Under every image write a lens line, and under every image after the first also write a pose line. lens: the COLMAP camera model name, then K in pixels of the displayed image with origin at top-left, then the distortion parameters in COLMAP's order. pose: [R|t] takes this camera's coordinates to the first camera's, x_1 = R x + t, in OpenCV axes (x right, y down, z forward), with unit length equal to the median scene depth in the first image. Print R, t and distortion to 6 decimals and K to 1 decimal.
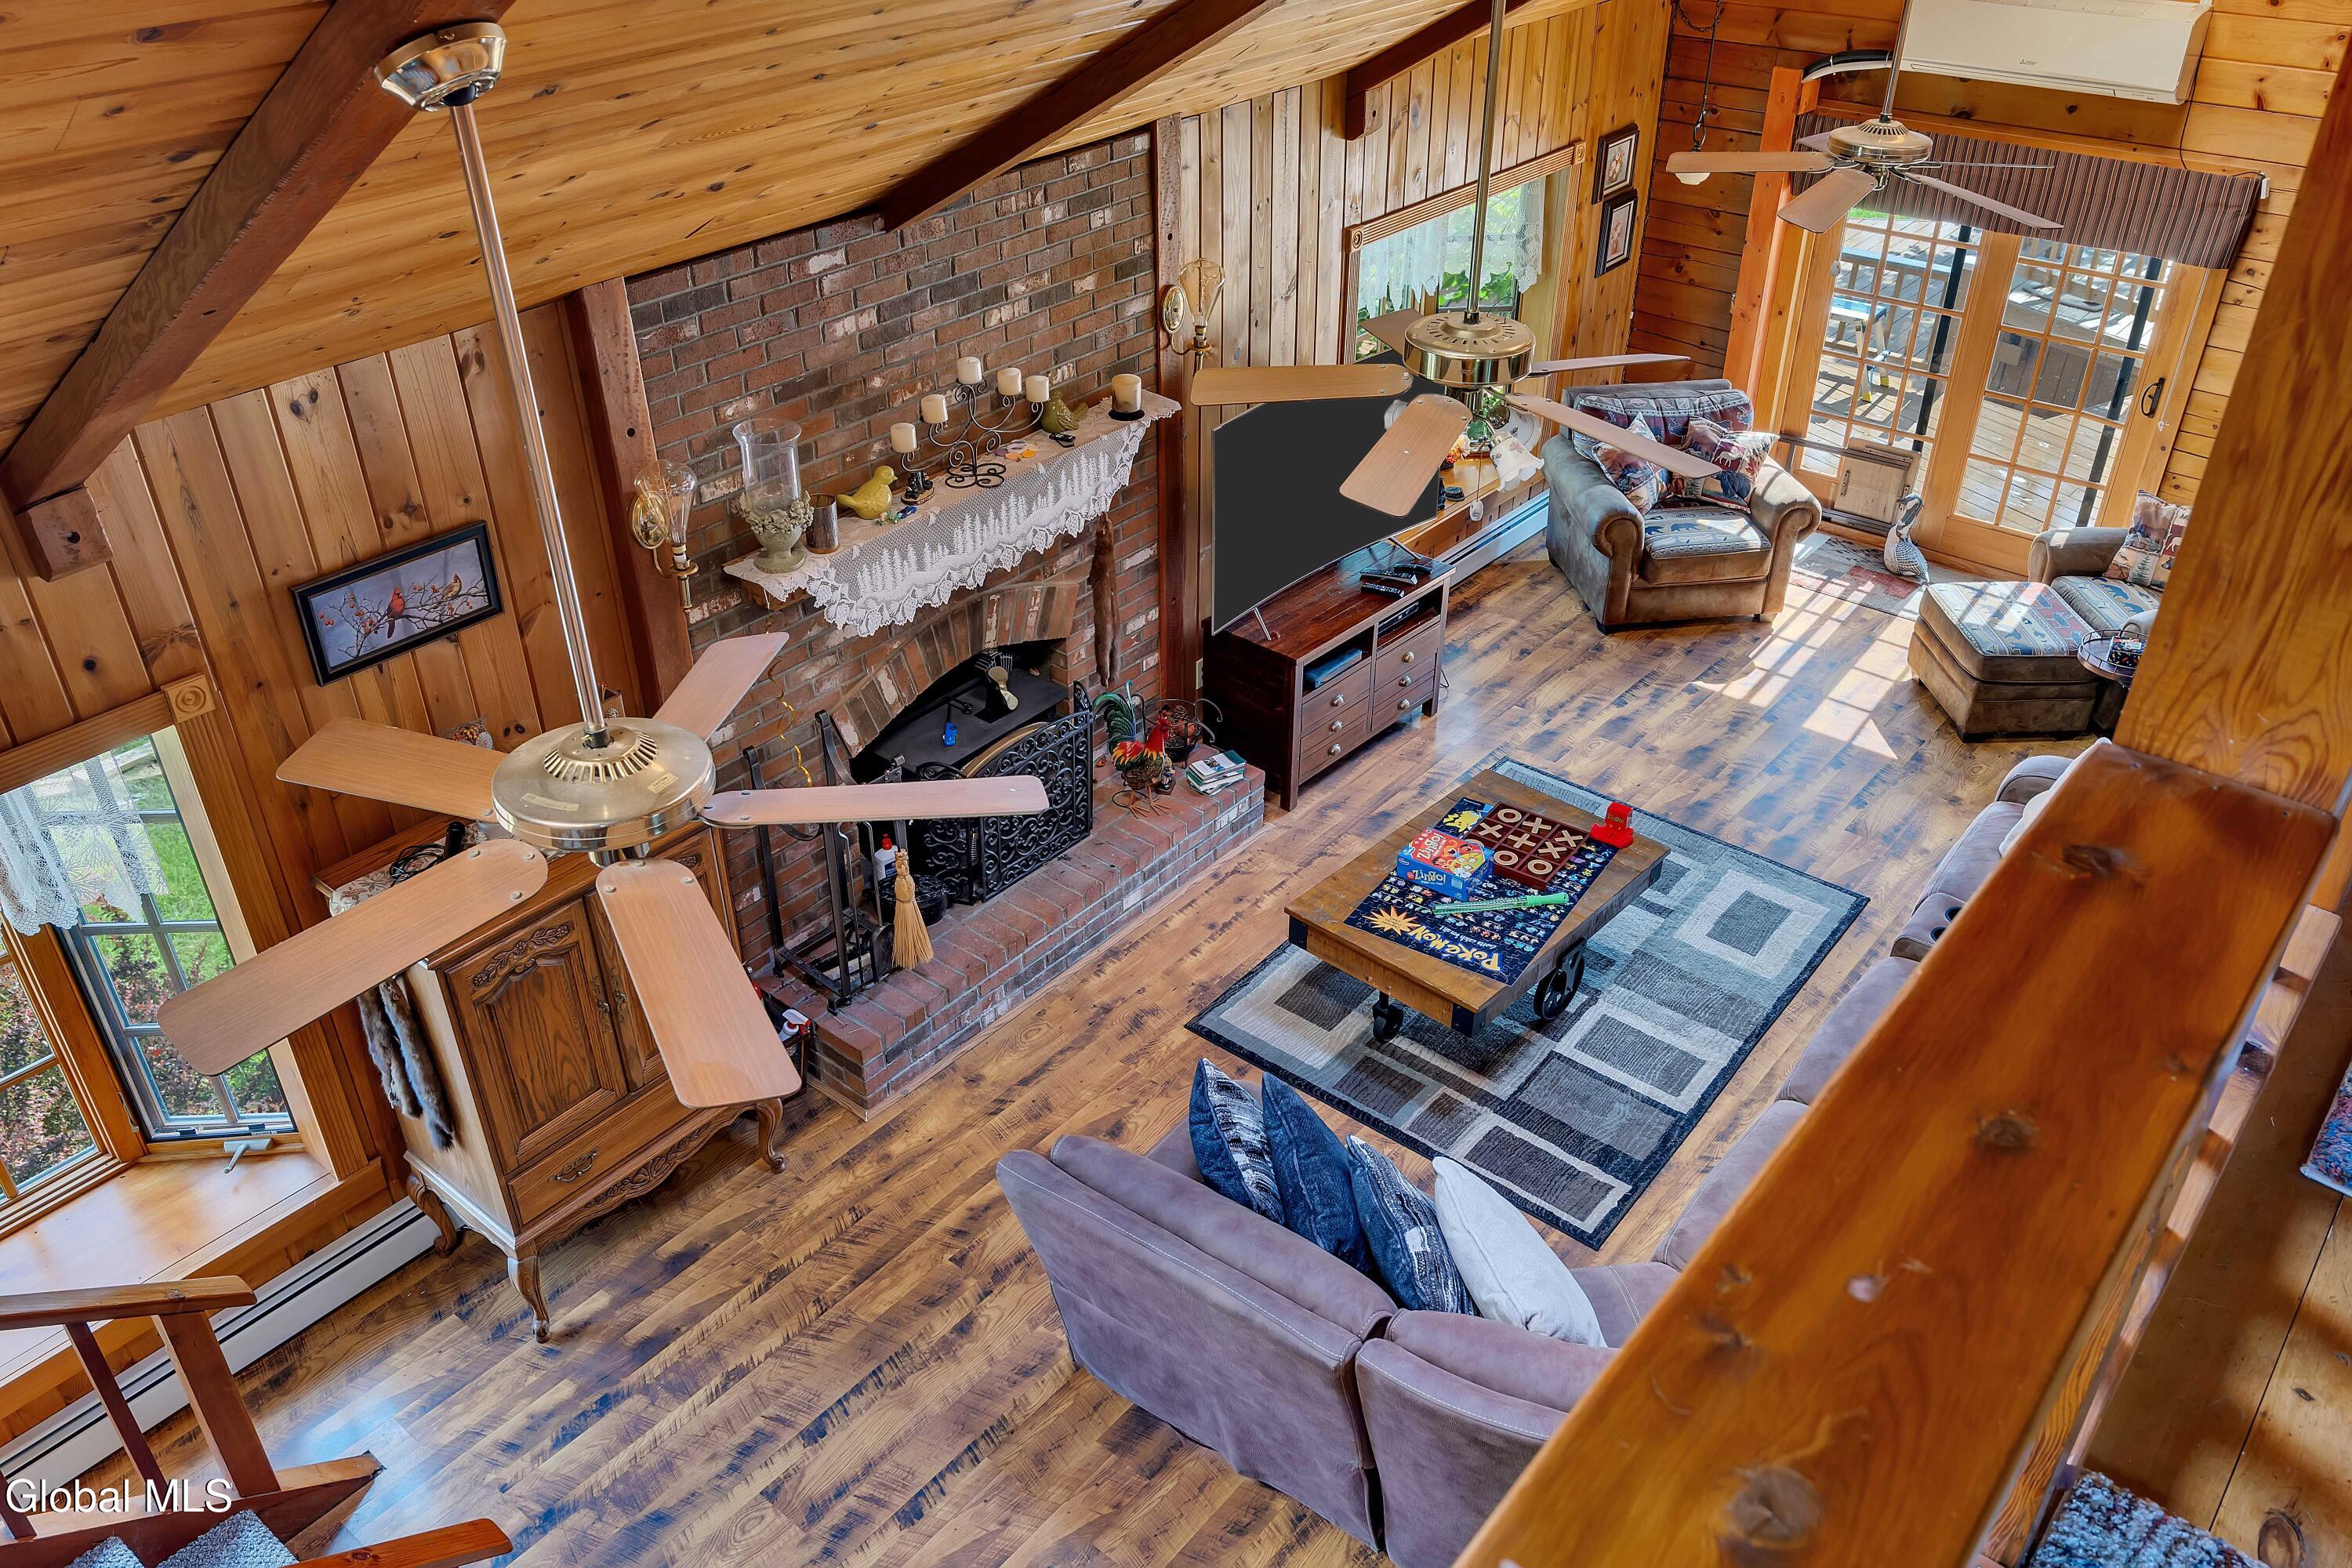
lens RADIAL K [[1824.5, 0, 1179.7], [0, 1824.5, 786.0], [0, 0, 1]] dist [0.000000, 0.001567]
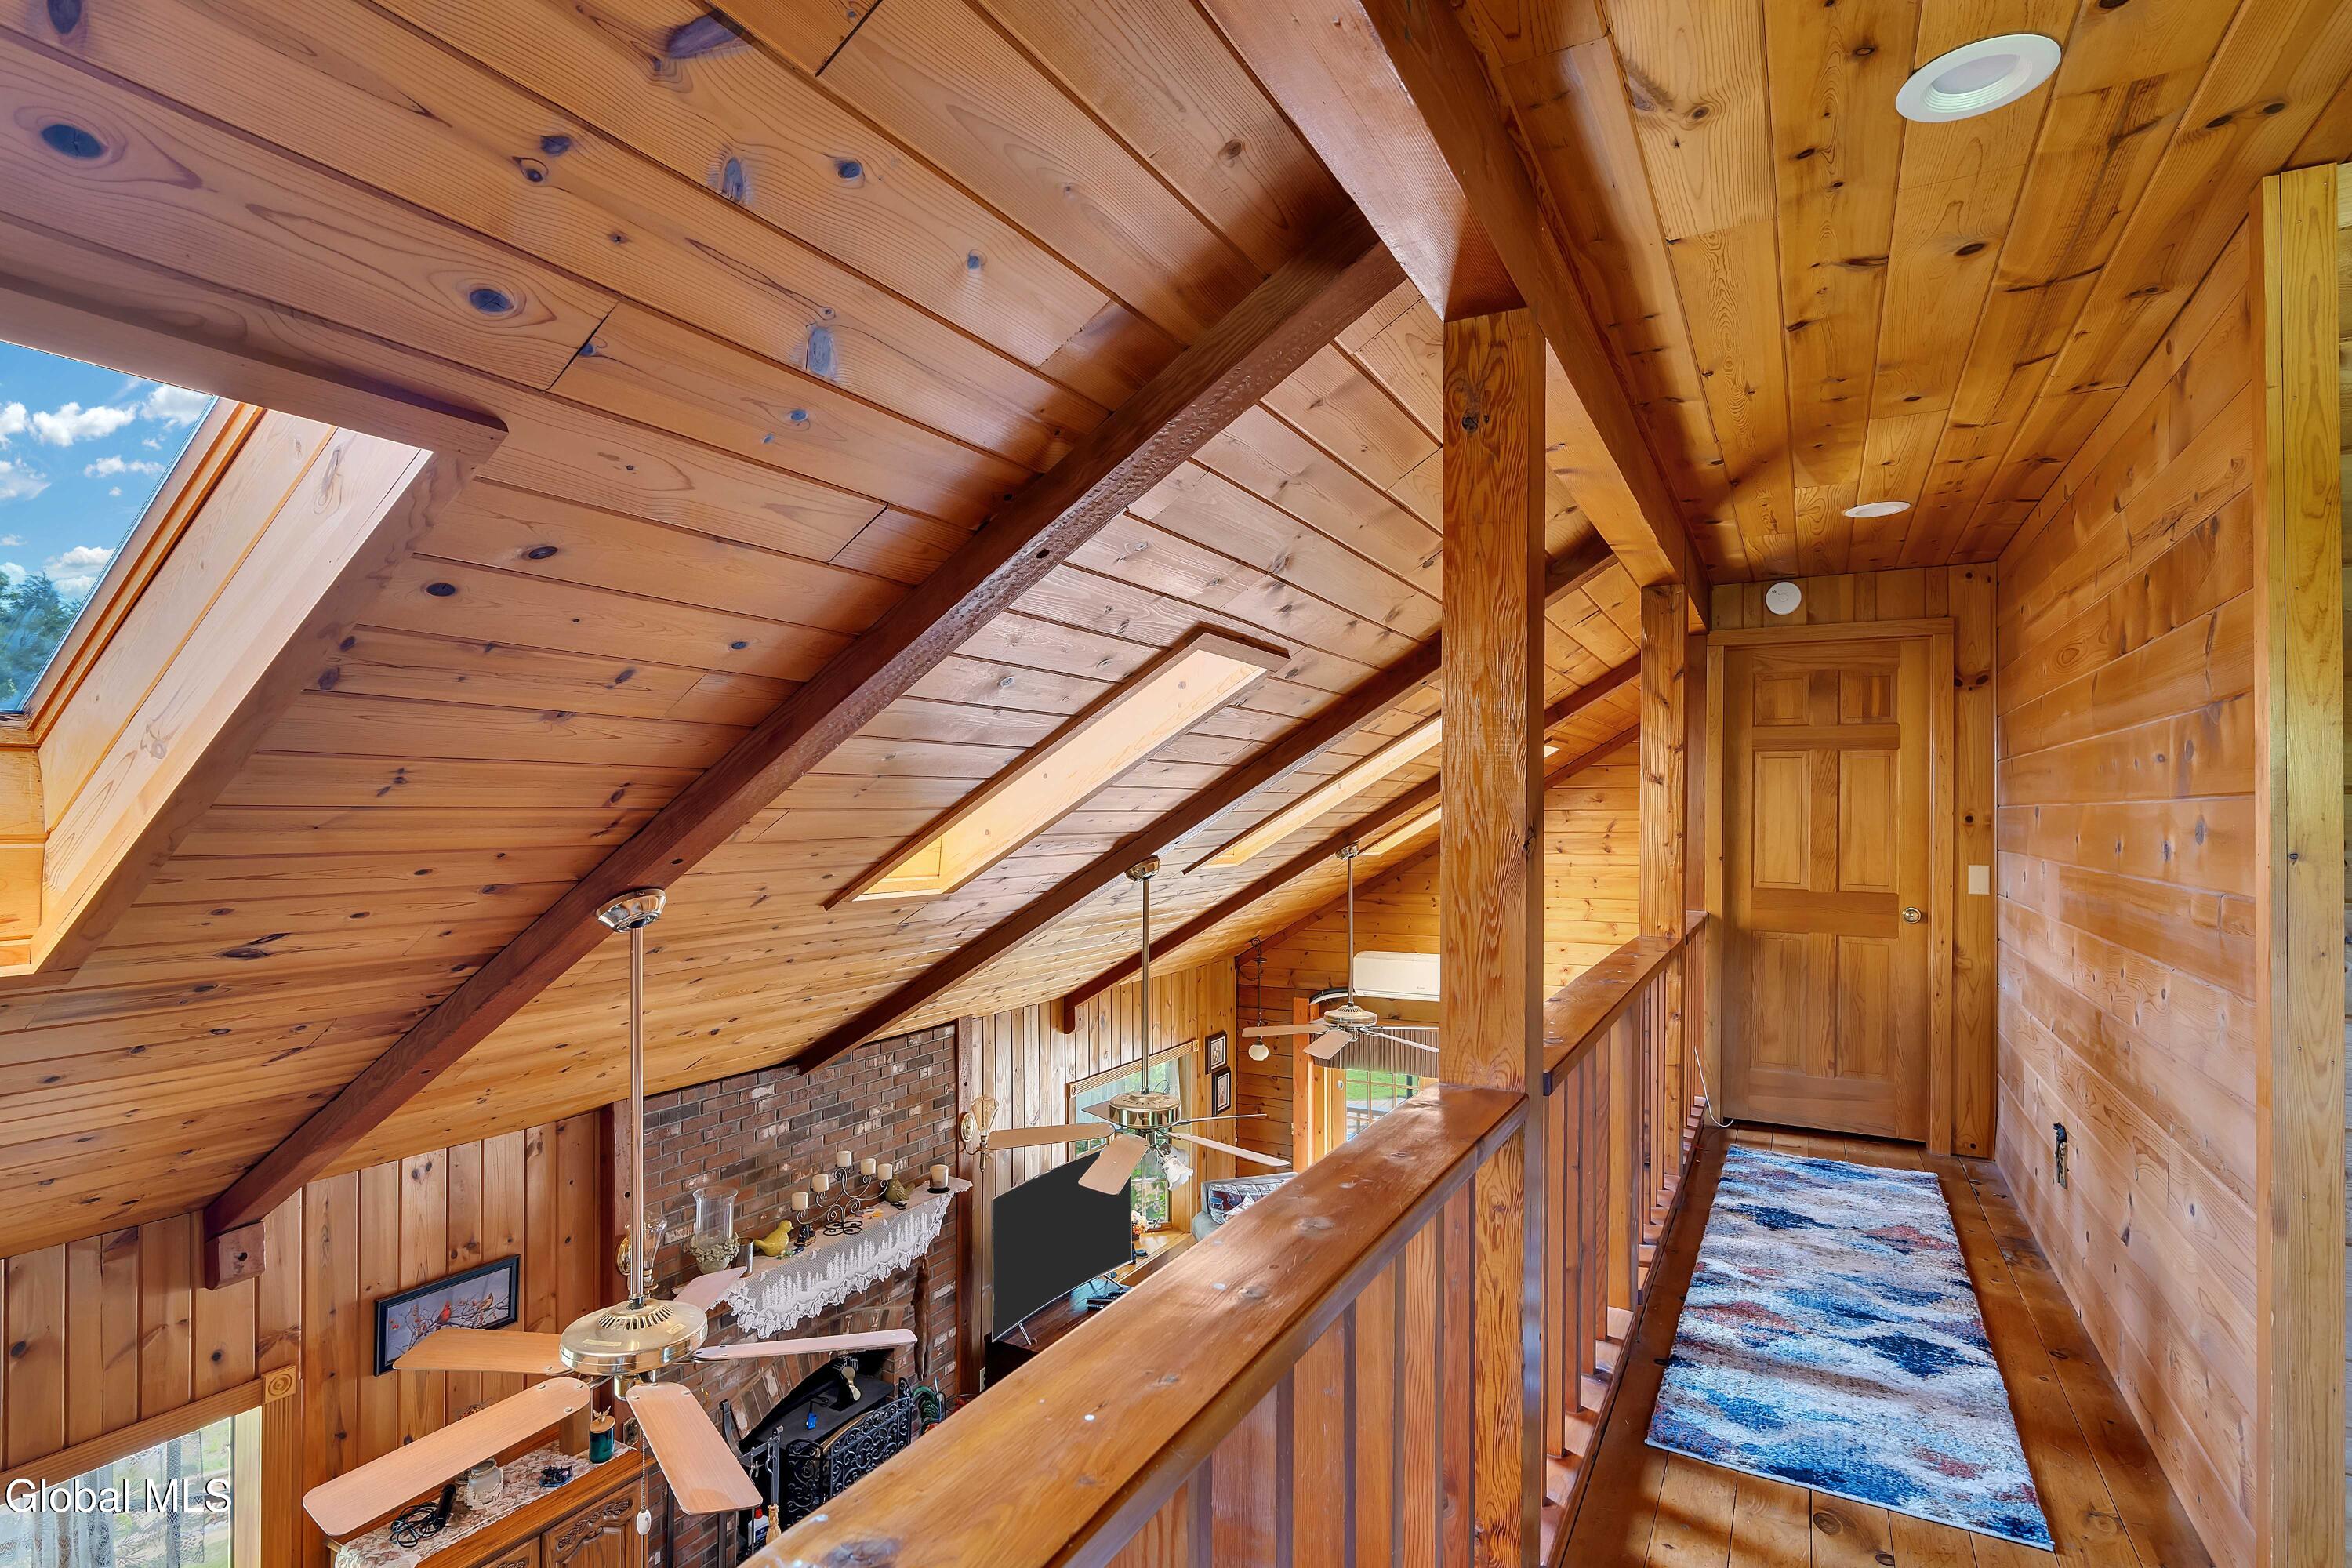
lens RADIAL K [[1150.7, 0, 1176.0], [0, 1150.7, 784.0], [0, 0, 1]] dist [-0.006224, 0.000543]
pose [[0.981881, 0.009262, 0.189275, -0.020879], [0.098572, 0.828081, -0.551875, 0.091240], [-0.161846, 0.560533, 0.812163, -0.073733]]
